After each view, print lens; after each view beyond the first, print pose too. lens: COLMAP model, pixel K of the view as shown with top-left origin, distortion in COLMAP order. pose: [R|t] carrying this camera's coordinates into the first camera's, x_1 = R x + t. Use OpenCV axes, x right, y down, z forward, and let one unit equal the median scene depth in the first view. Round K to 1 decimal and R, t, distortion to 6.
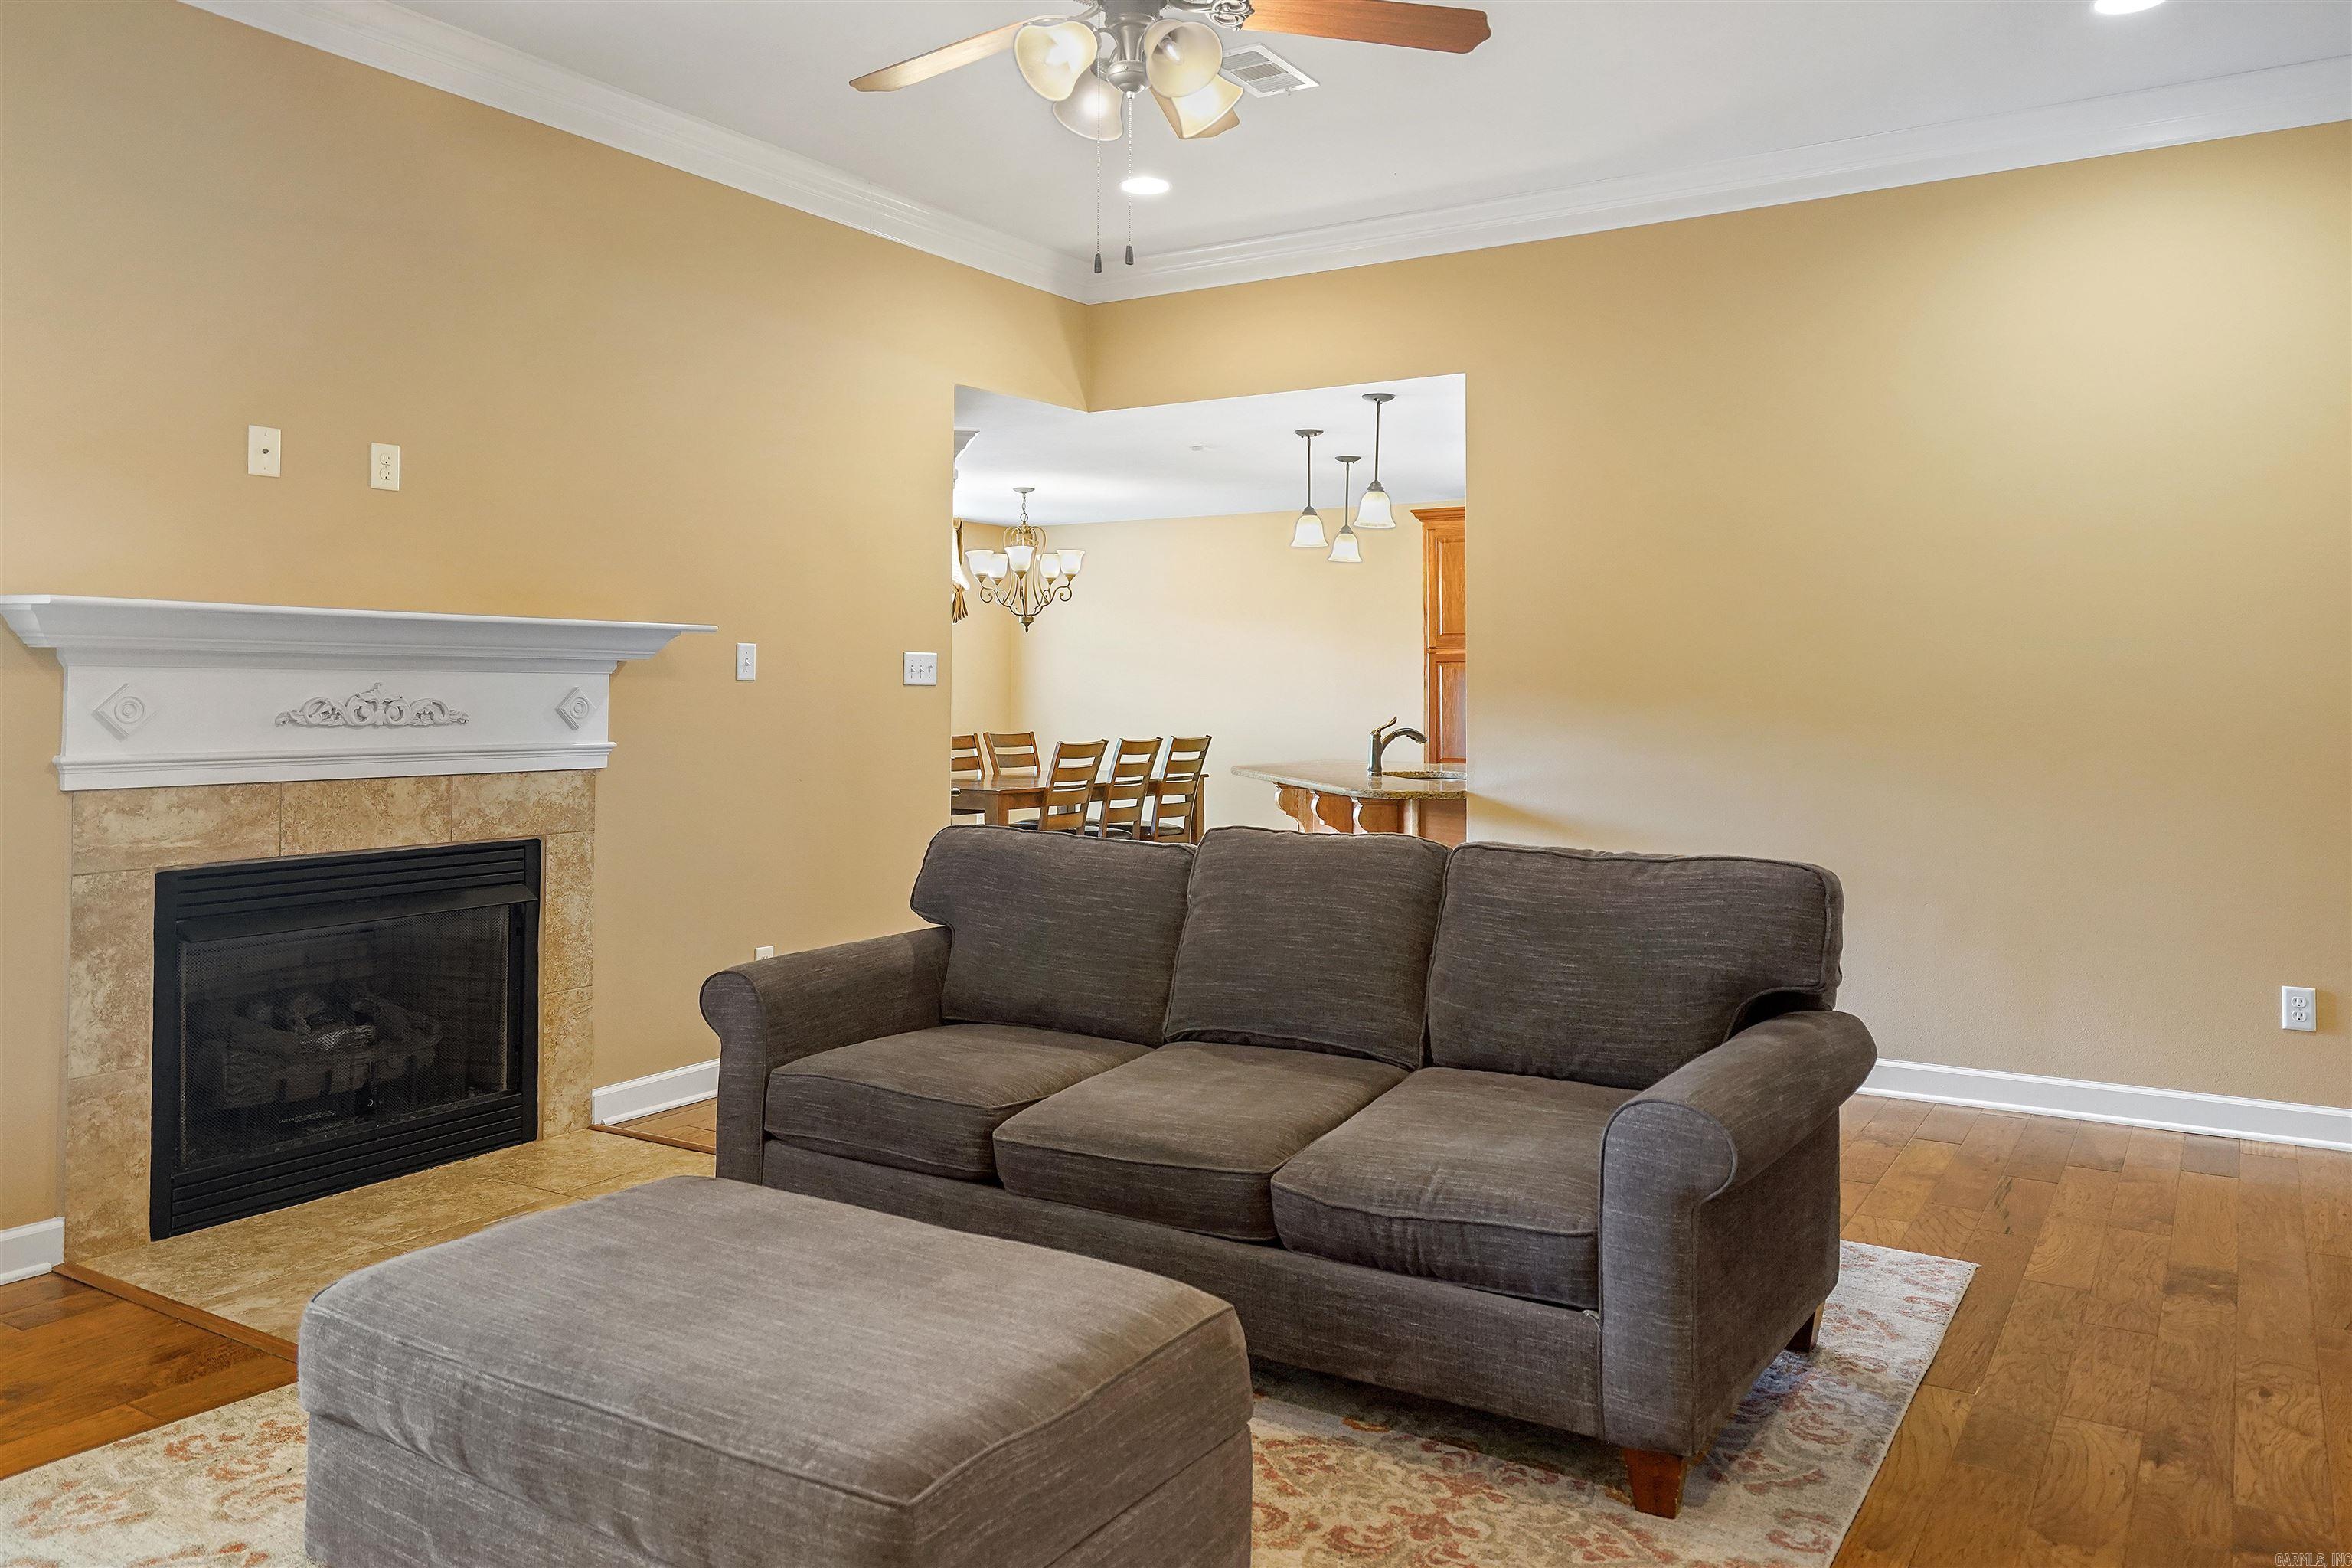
lens RADIAL K [[1710.6, 0, 1127.4], [0, 1710.6, 652.1], [0, 0, 1]] dist [0.003478, -0.000328]
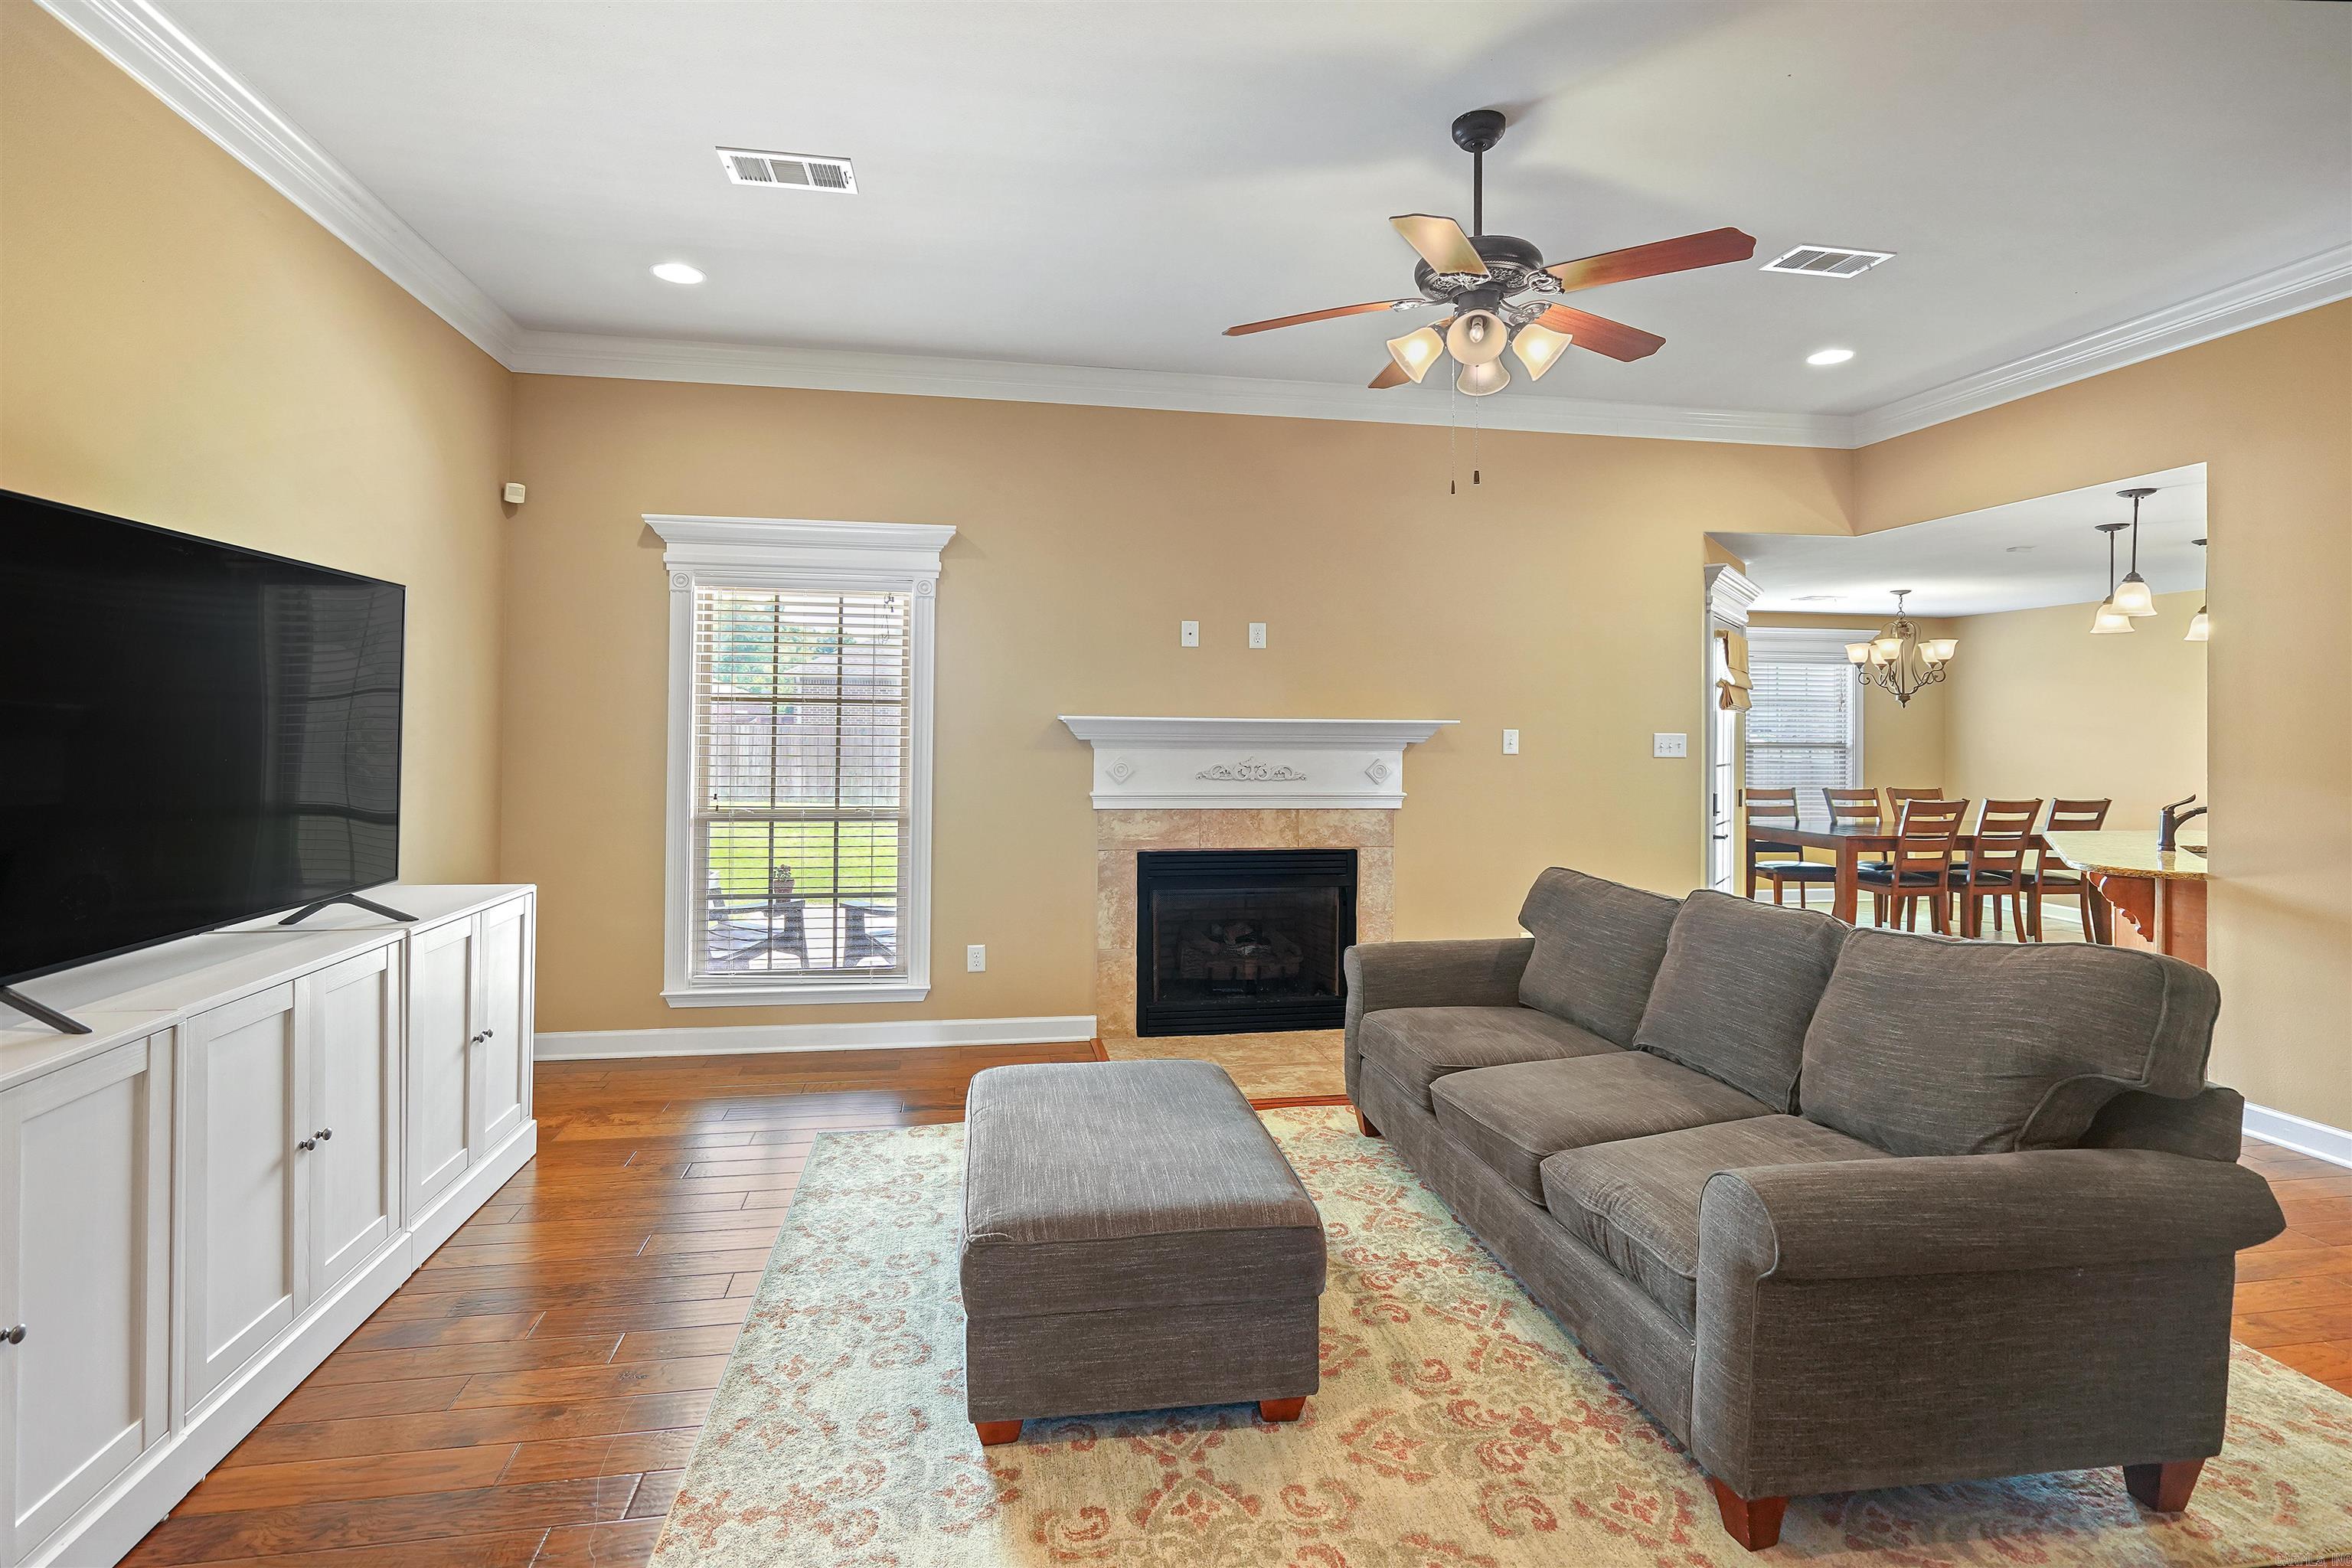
lens RADIAL K [[1130.1, 0, 1152.3], [0, 1130.1, 717.8], [0, 0, 1]] dist [0.000196, 0.000314]
pose [[0.678027, -0.004829, -0.735022, 0.345565], [0.010785, 0.999936, 0.003379, -0.026245], [0.734958, -0.010218, 0.678035, 0.108716]]
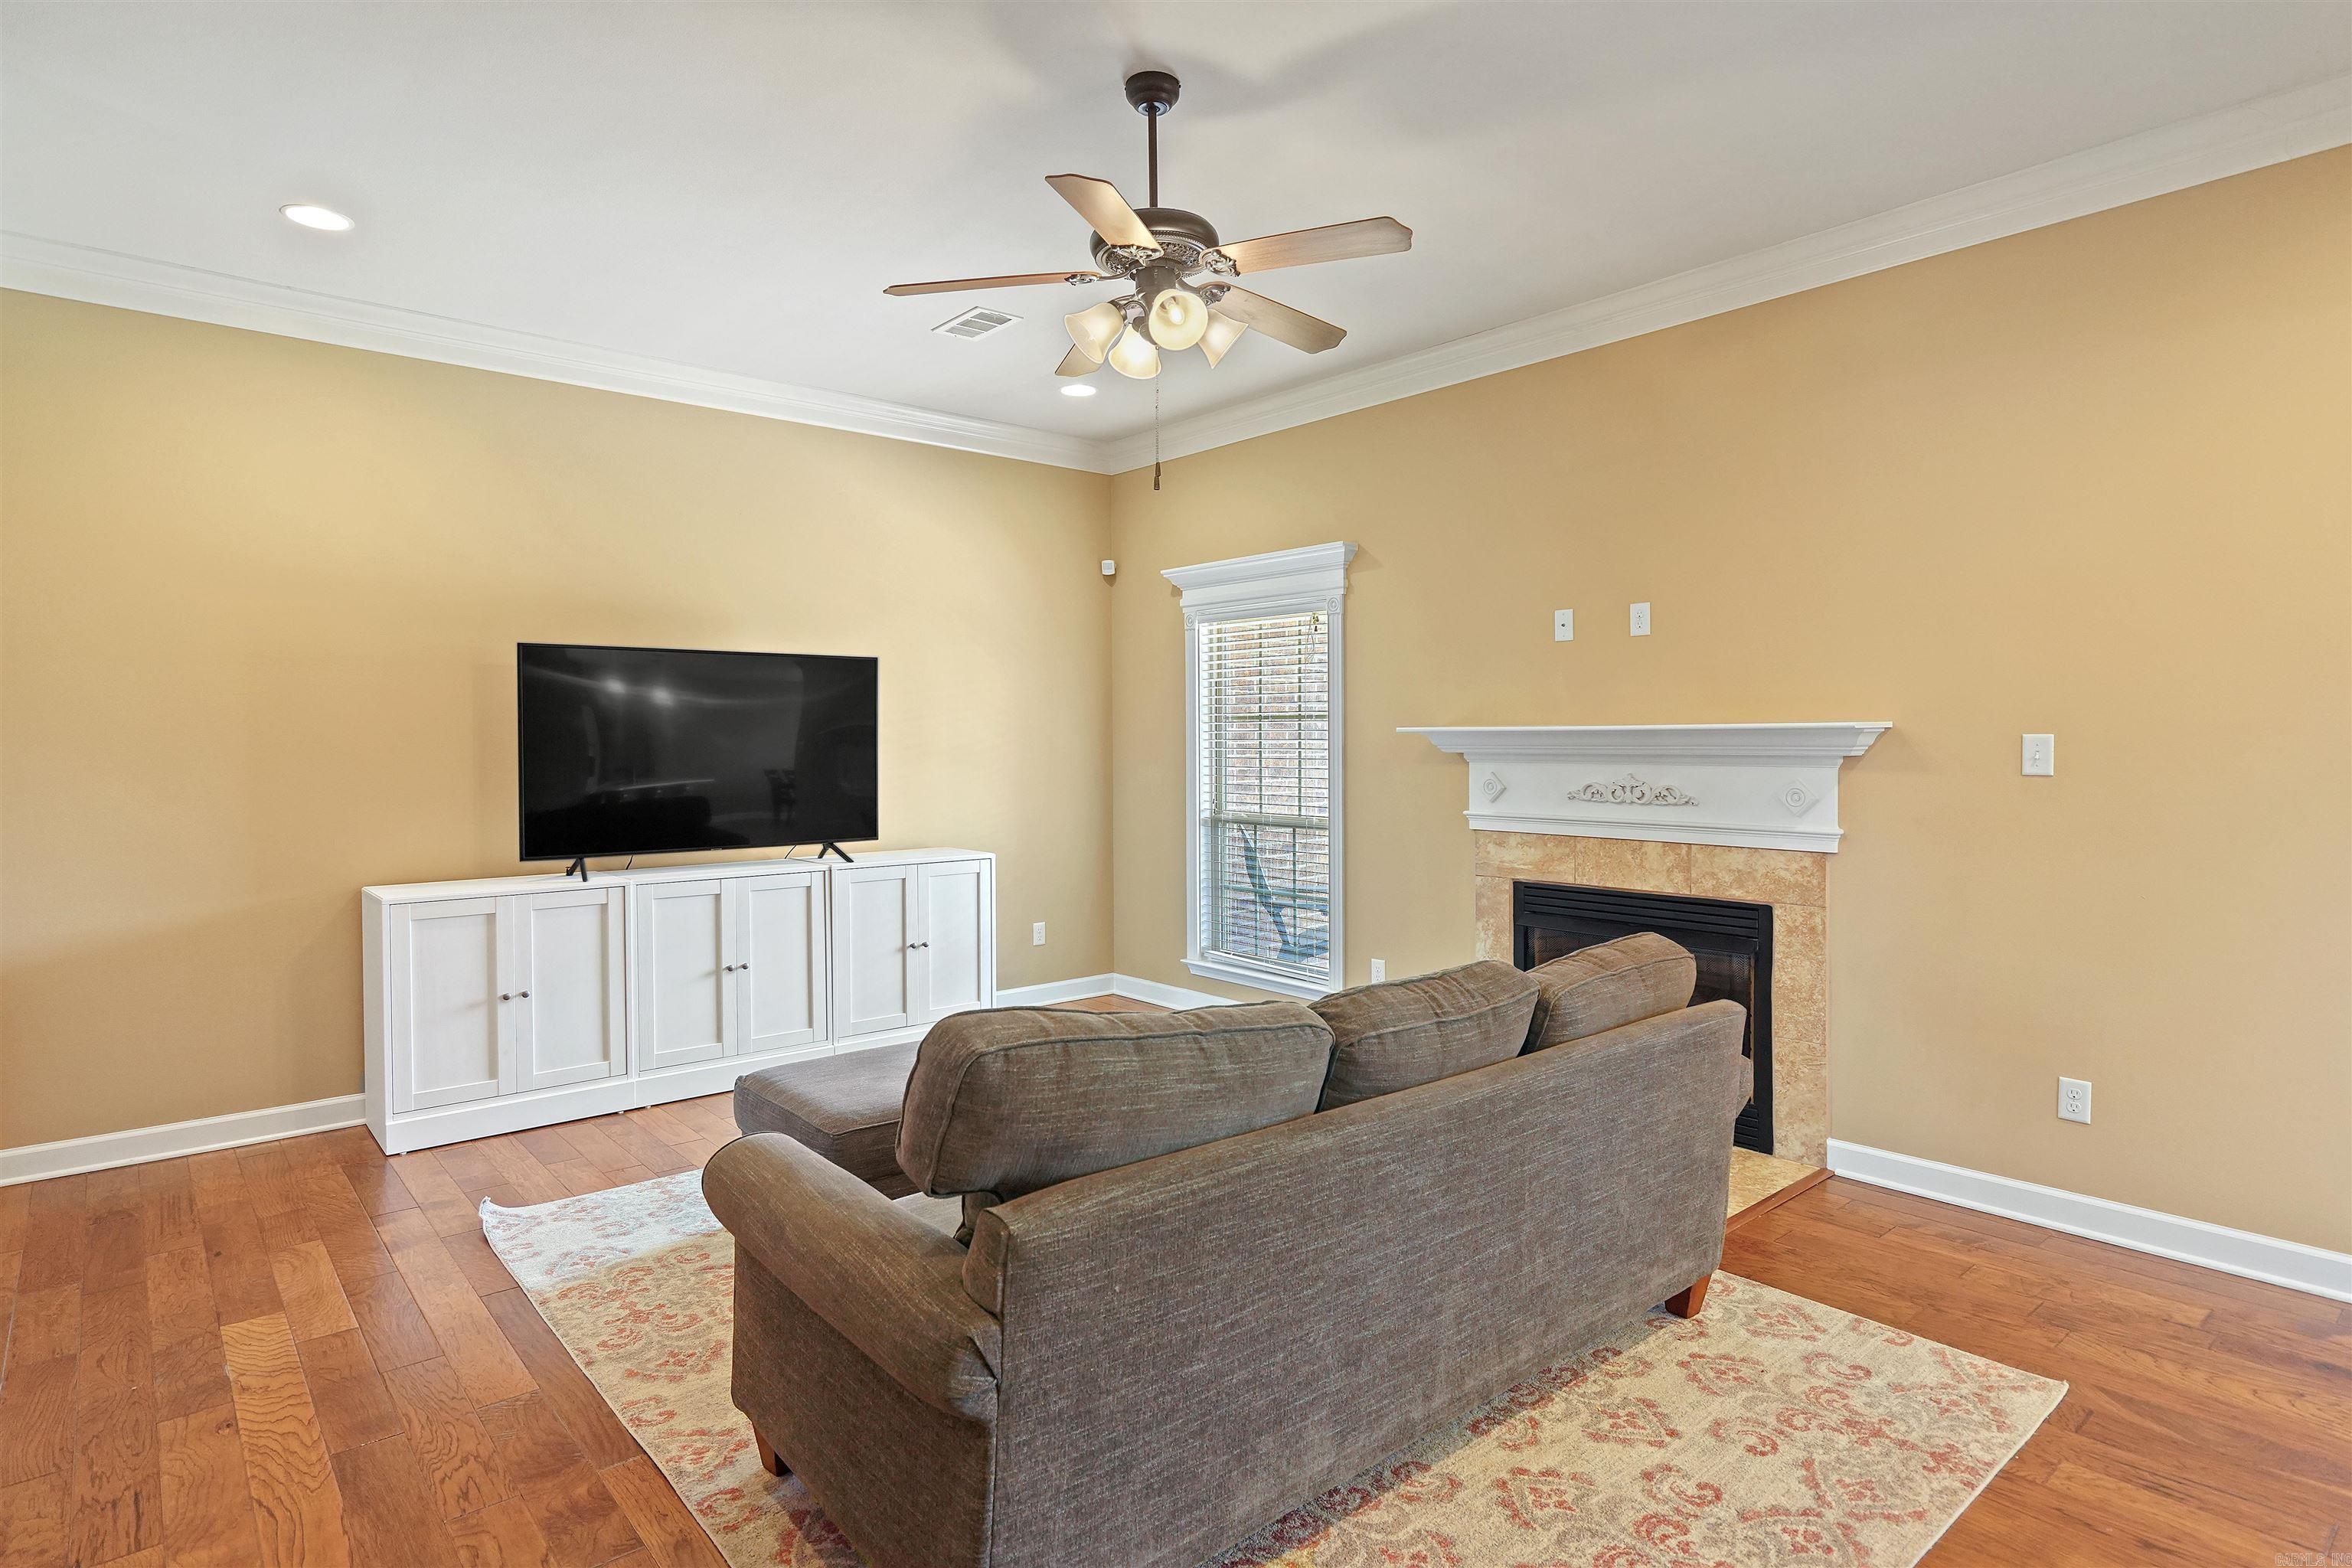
lens RADIAL K [[1251.5, 0, 1171.5], [0, 1251.5, 771.5], [0, 0, 1]] dist [-0.000973, 0.000352]
pose [[-0.285672, 0.020223, -0.958114, 0.630143], [0.023720, 0.999620, 0.014027, -0.006731], [0.958034, -0.018720, -0.286043, 0.879309]]
